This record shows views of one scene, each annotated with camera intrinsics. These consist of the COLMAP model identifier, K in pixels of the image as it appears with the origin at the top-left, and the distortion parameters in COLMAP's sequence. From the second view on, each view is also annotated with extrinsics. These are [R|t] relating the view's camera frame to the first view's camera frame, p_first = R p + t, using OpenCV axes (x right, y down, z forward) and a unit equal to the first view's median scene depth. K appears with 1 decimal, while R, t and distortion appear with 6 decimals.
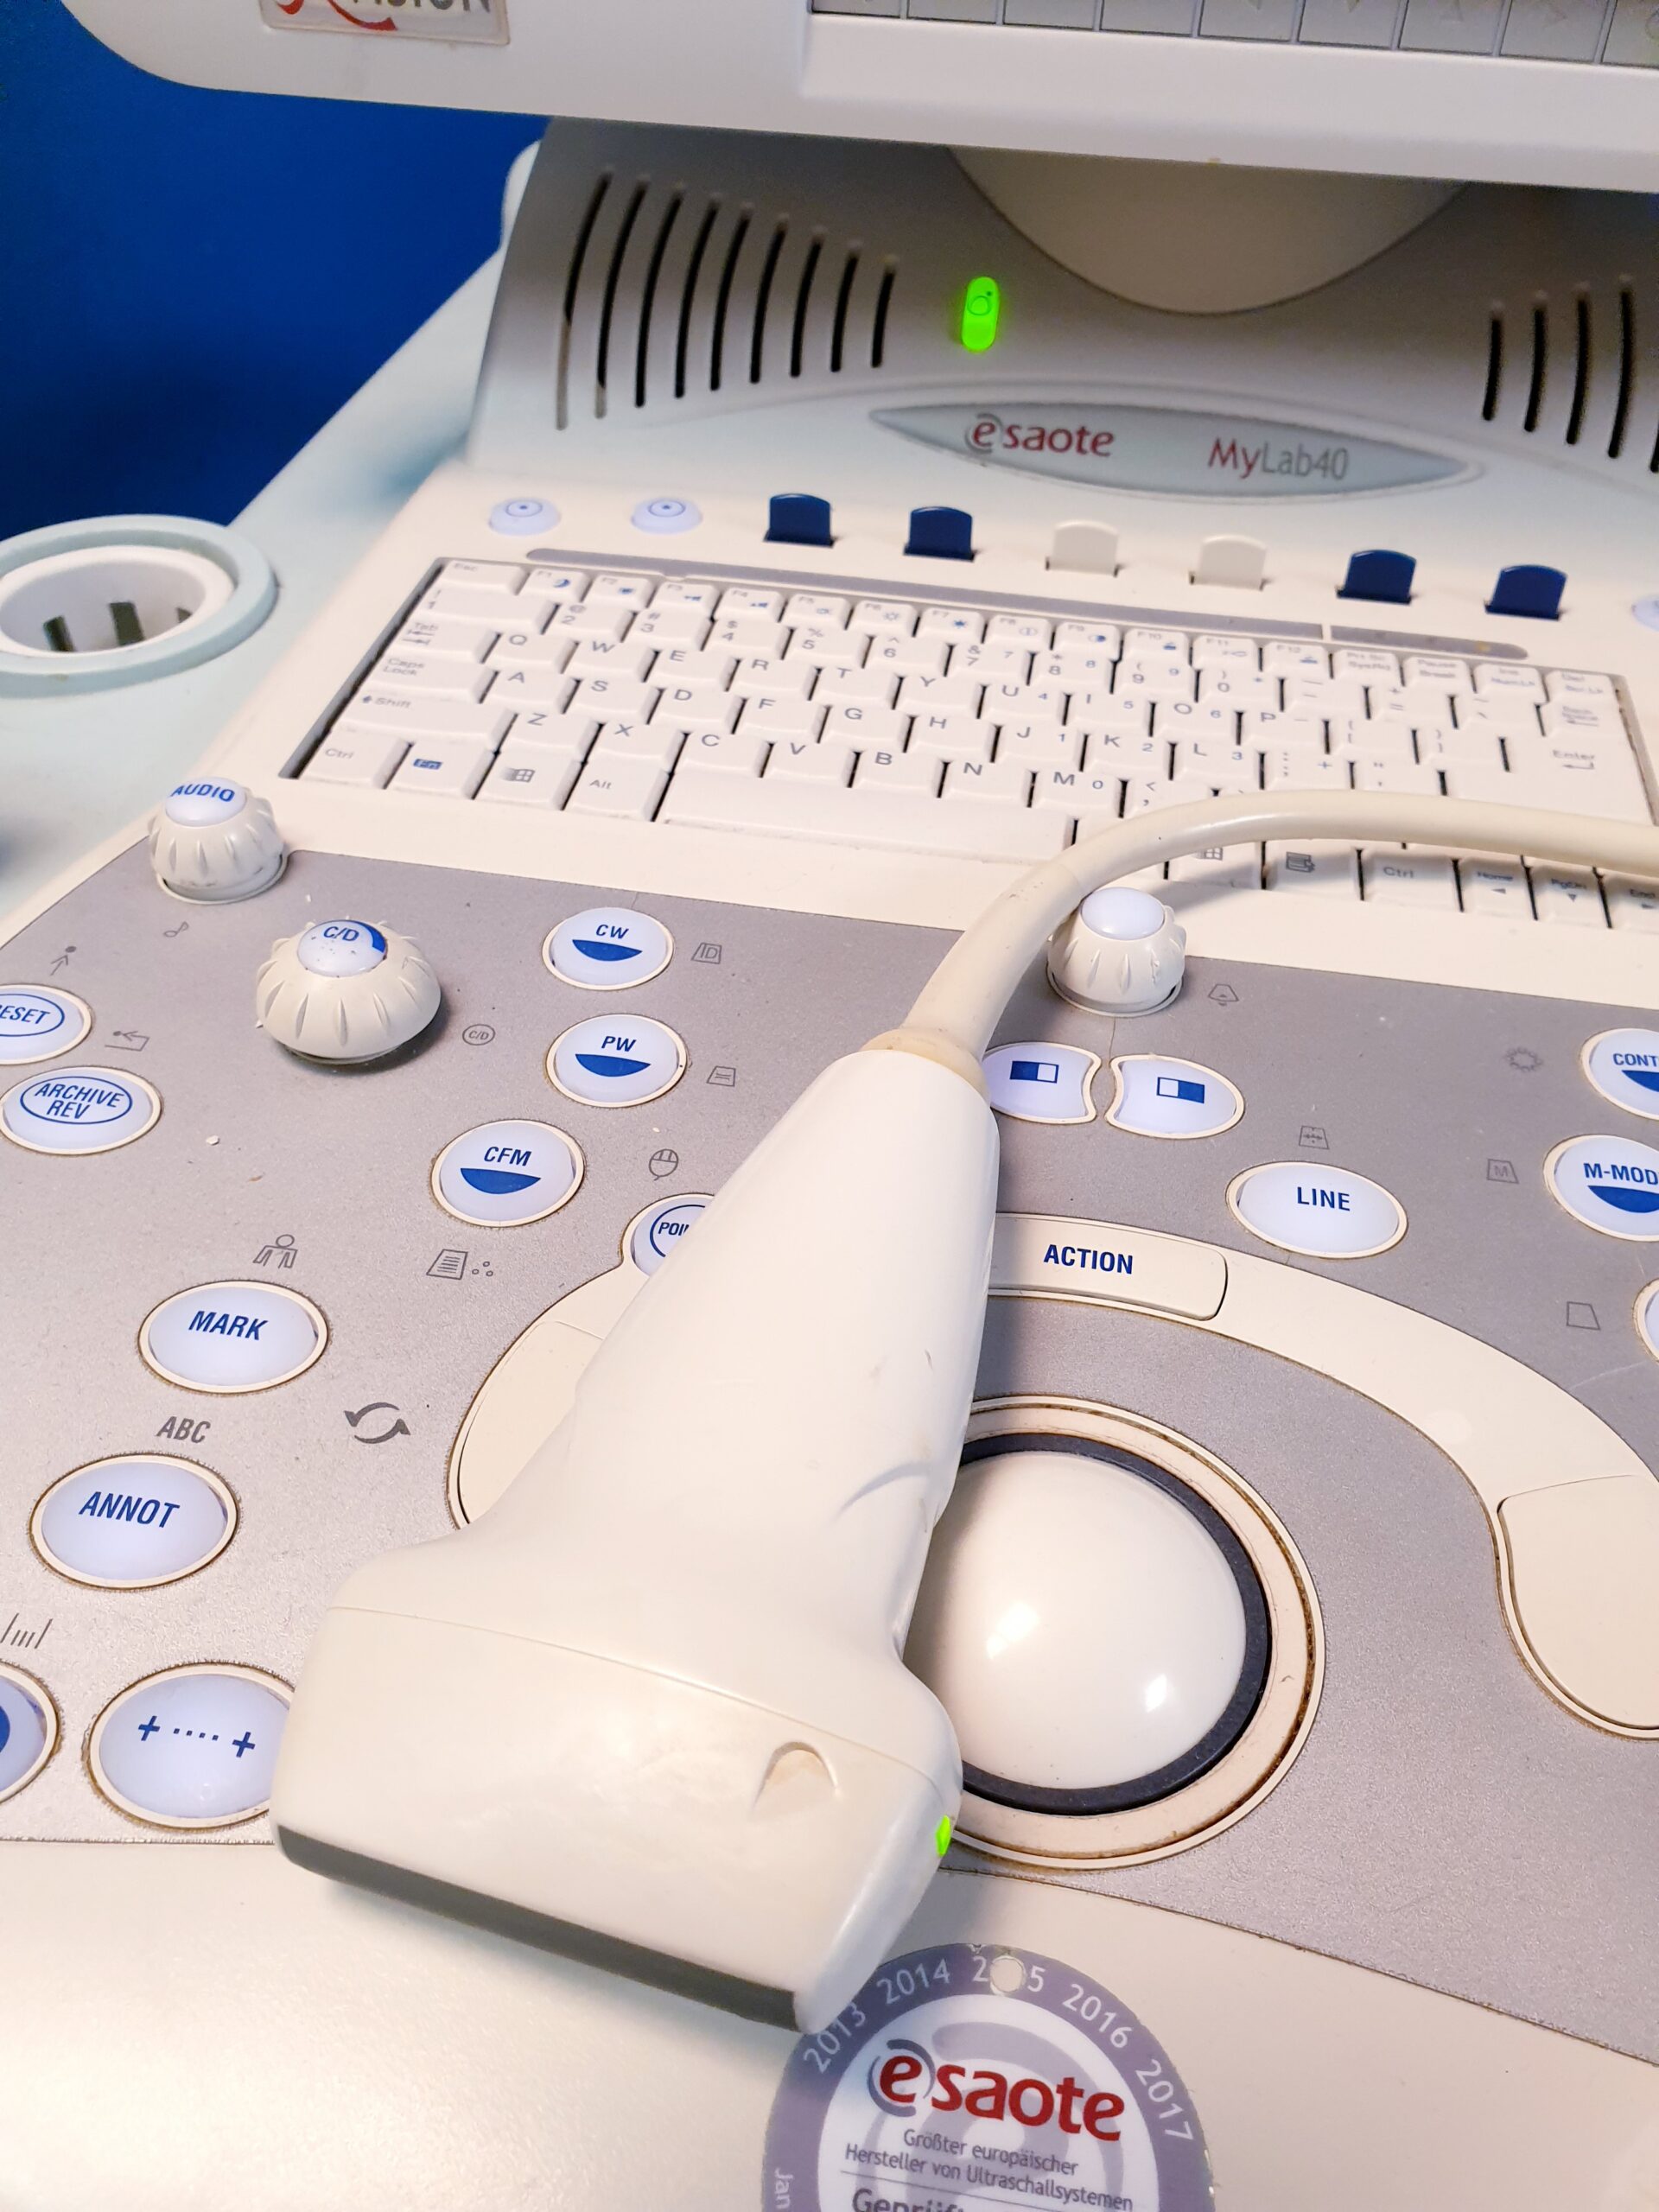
lens RADIAL K [[1816.8, 0, 812.3], [0, 1816.8, 1060.7], [0, 0, 1]] dist [-0.039495, 0.039076]
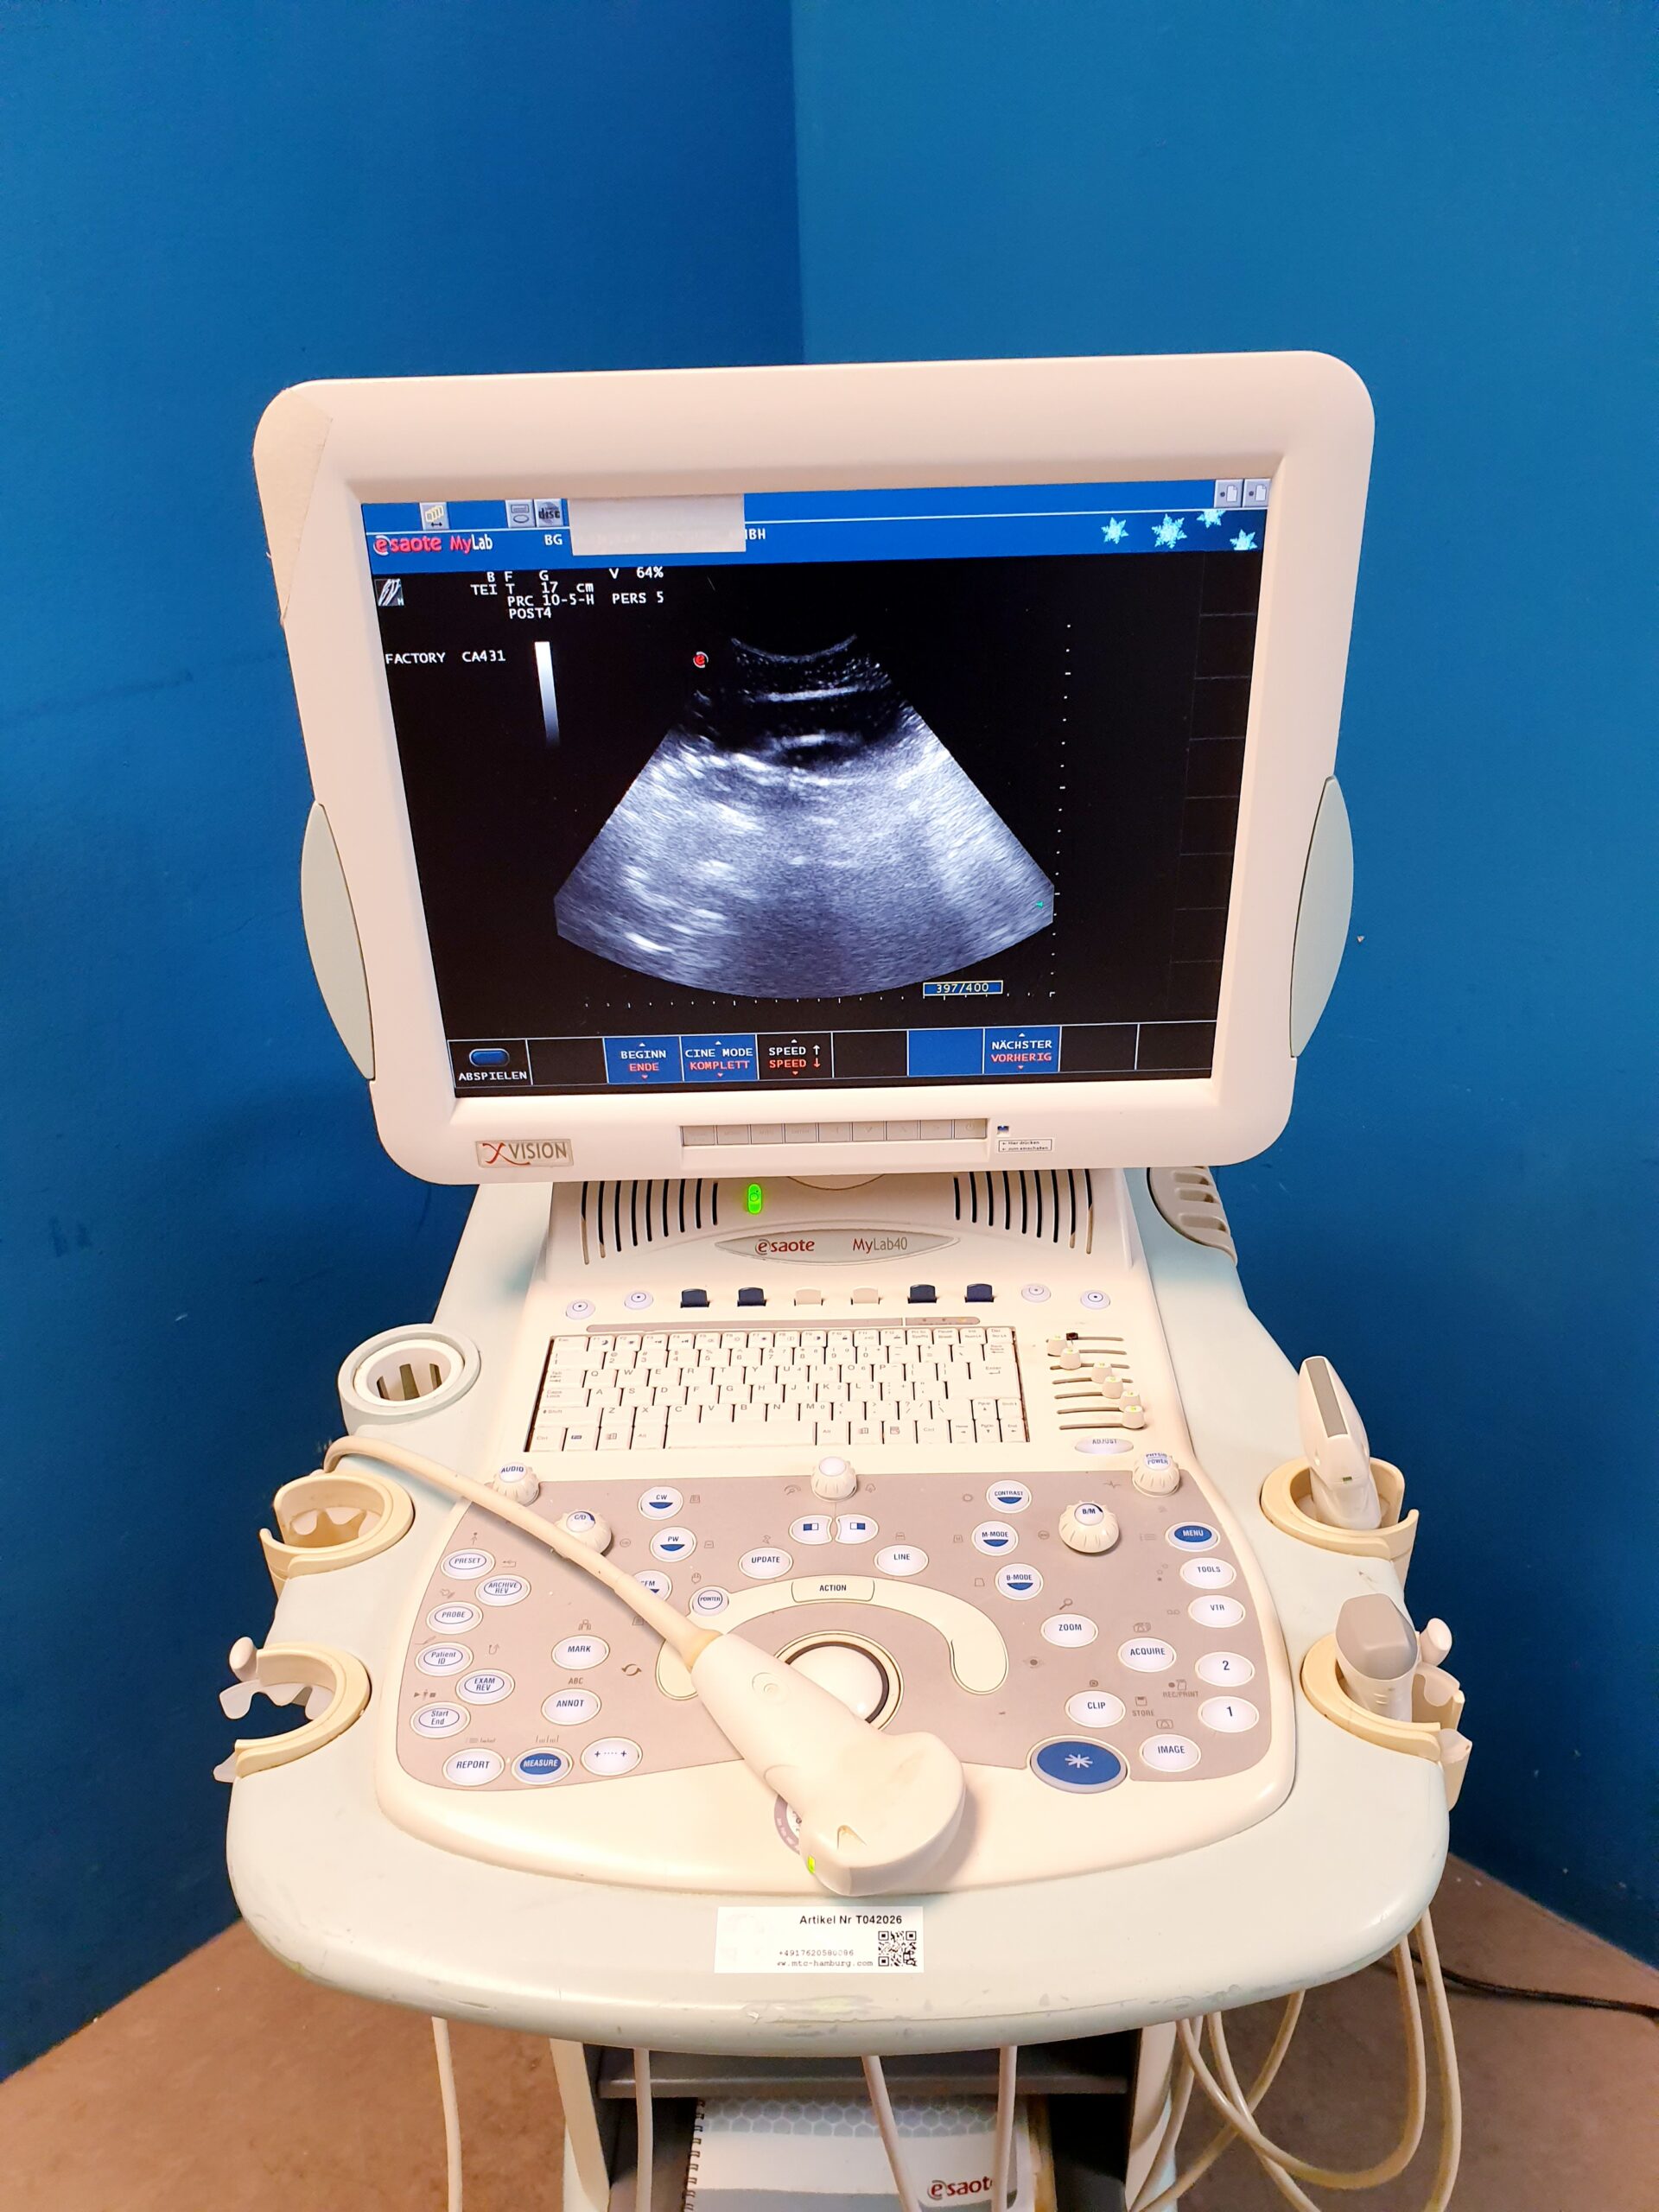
lens RADIAL K [[1685.1, 0, 835.7], [0, 1685.1, 1121.6], [0, 0, 1]] dist [0.034327, -0.008228]
pose [[0.984324, -0.127618, 0.121739, -0.072148], [0.146335, 0.976241, -0.159811, -0.149370], [-0.098451, 0.175121, 0.979612, -1.448007]]
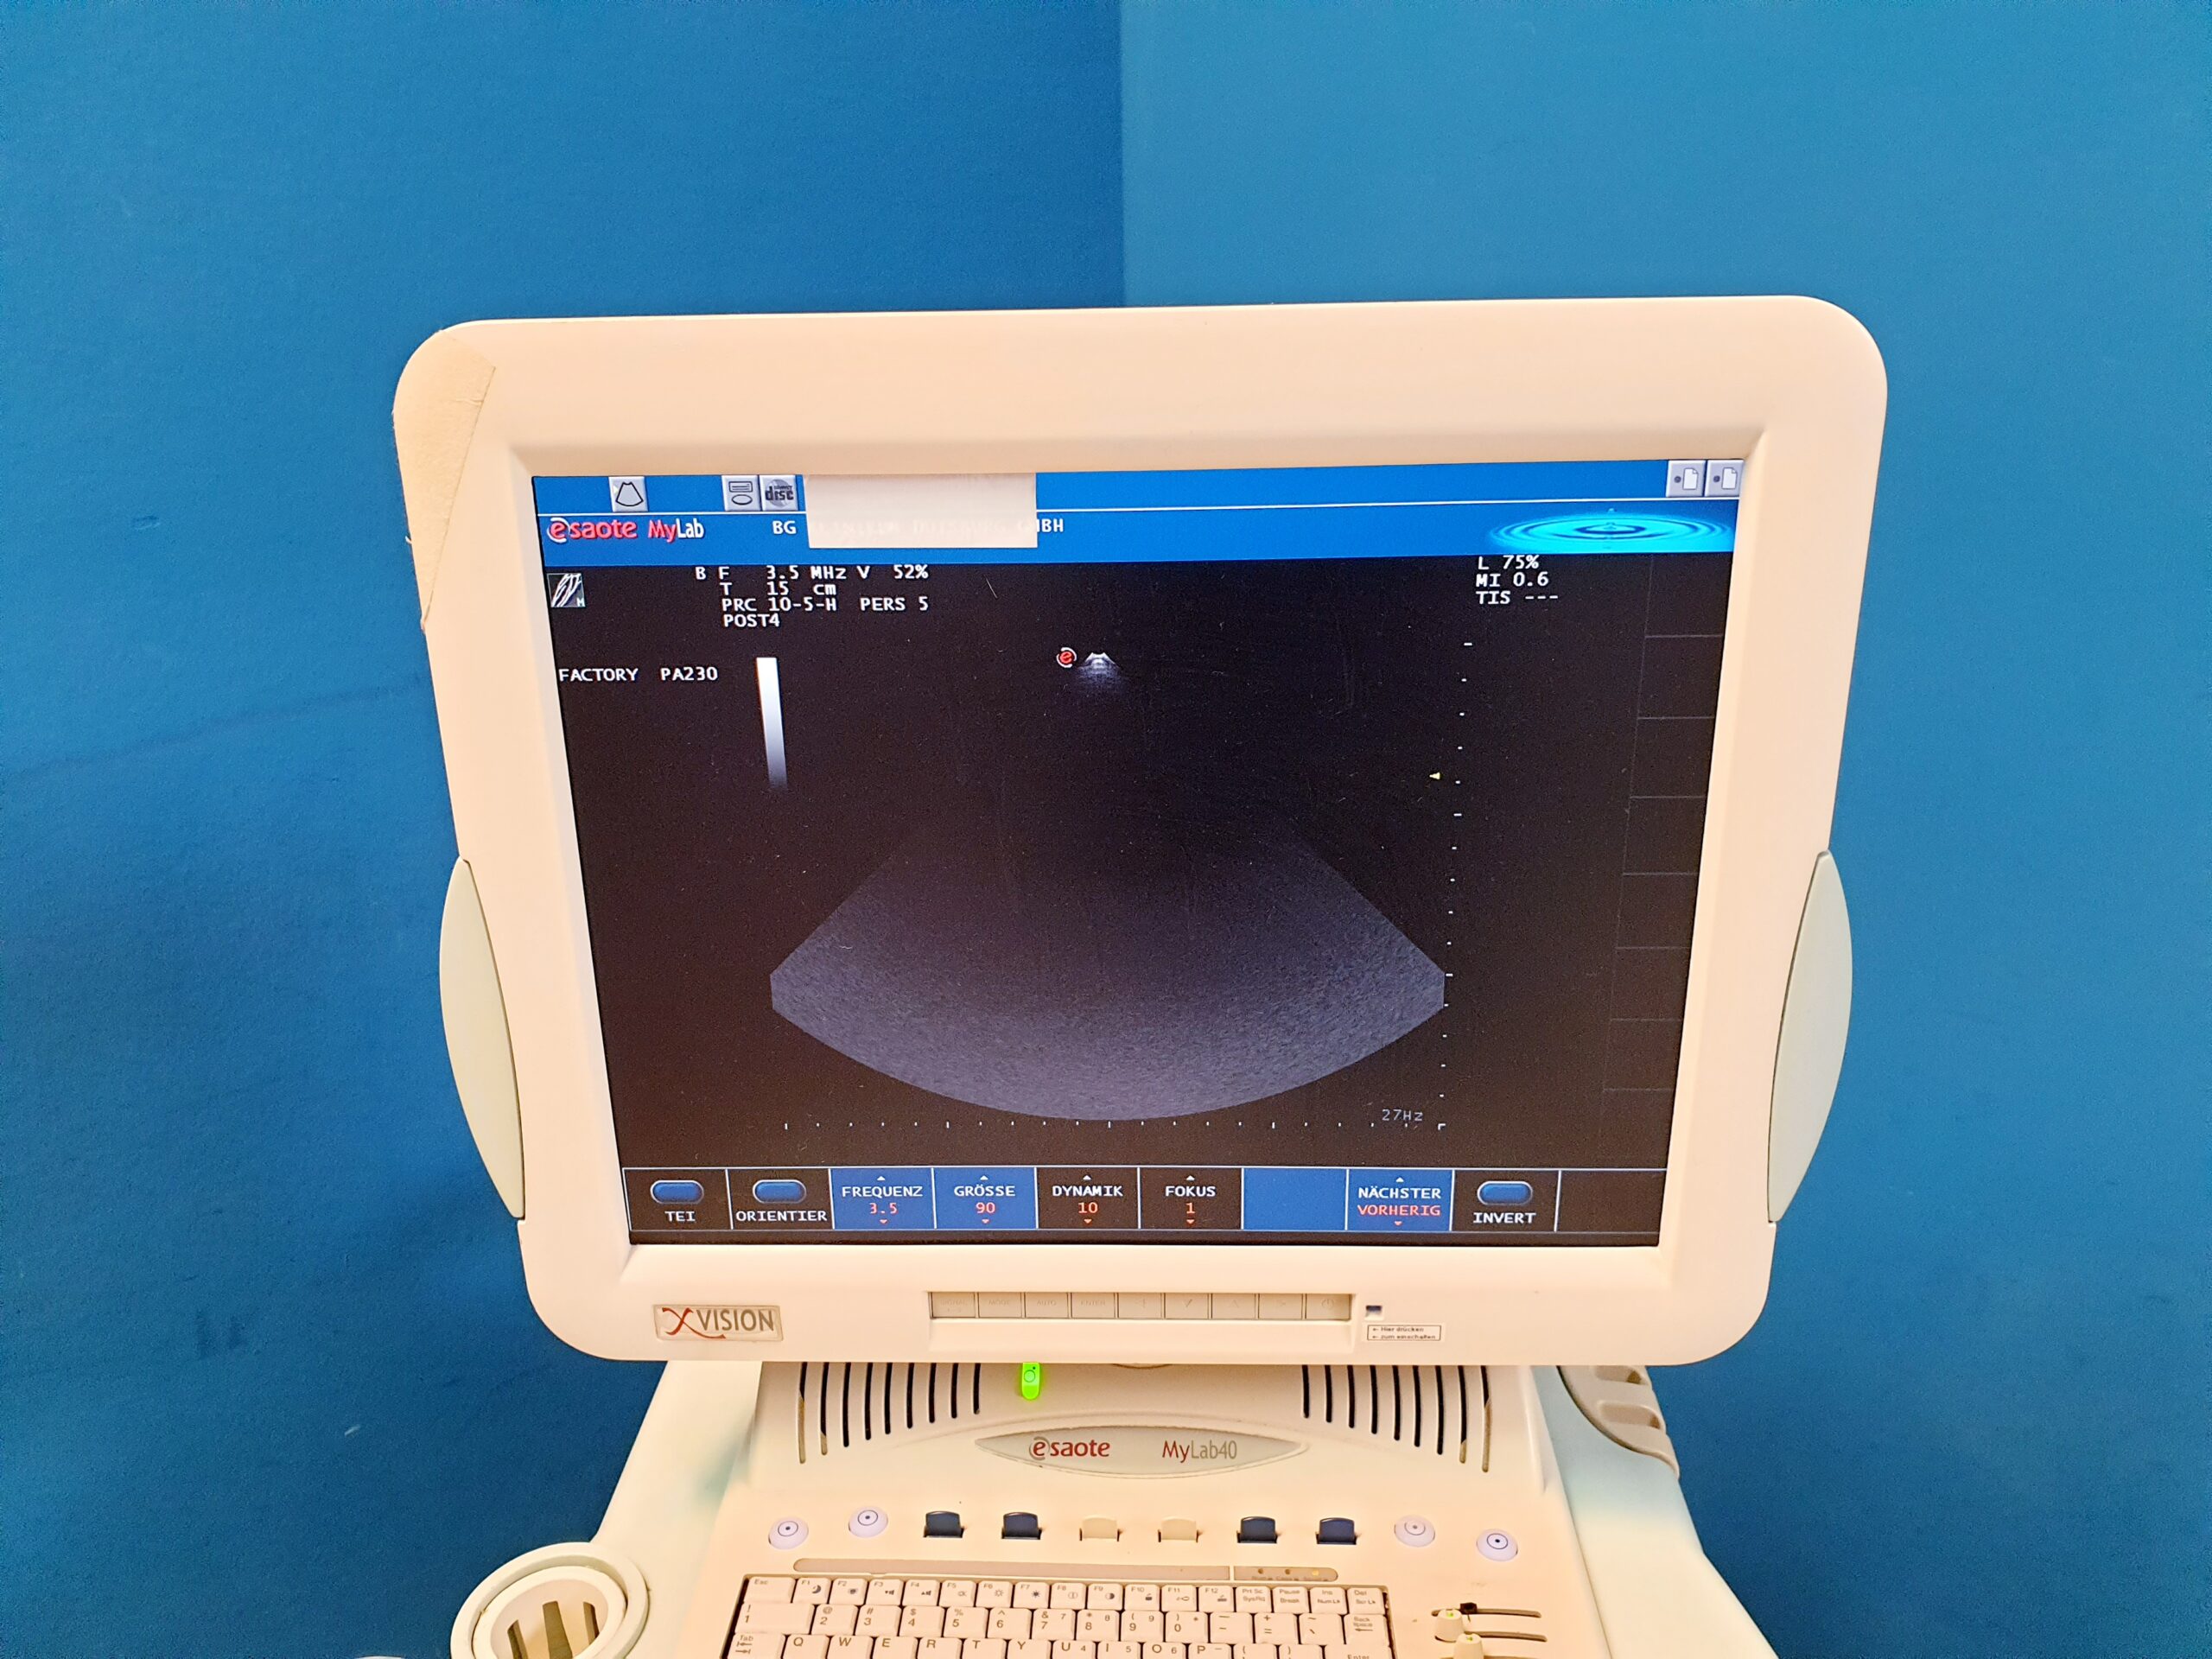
lens RADIAL K [[1685.1, 0, 1098.1], [0, 1685.1, 817.9], [0, 0, 1]] dist [0.034327, -0.008228]
pose [[0.990209, -0.084467, 0.111139, 0.019312], [0.117296, 0.935112, -0.334374, -0.407355], [-0.075684, 0.344137, 0.935864, -0.921538]]
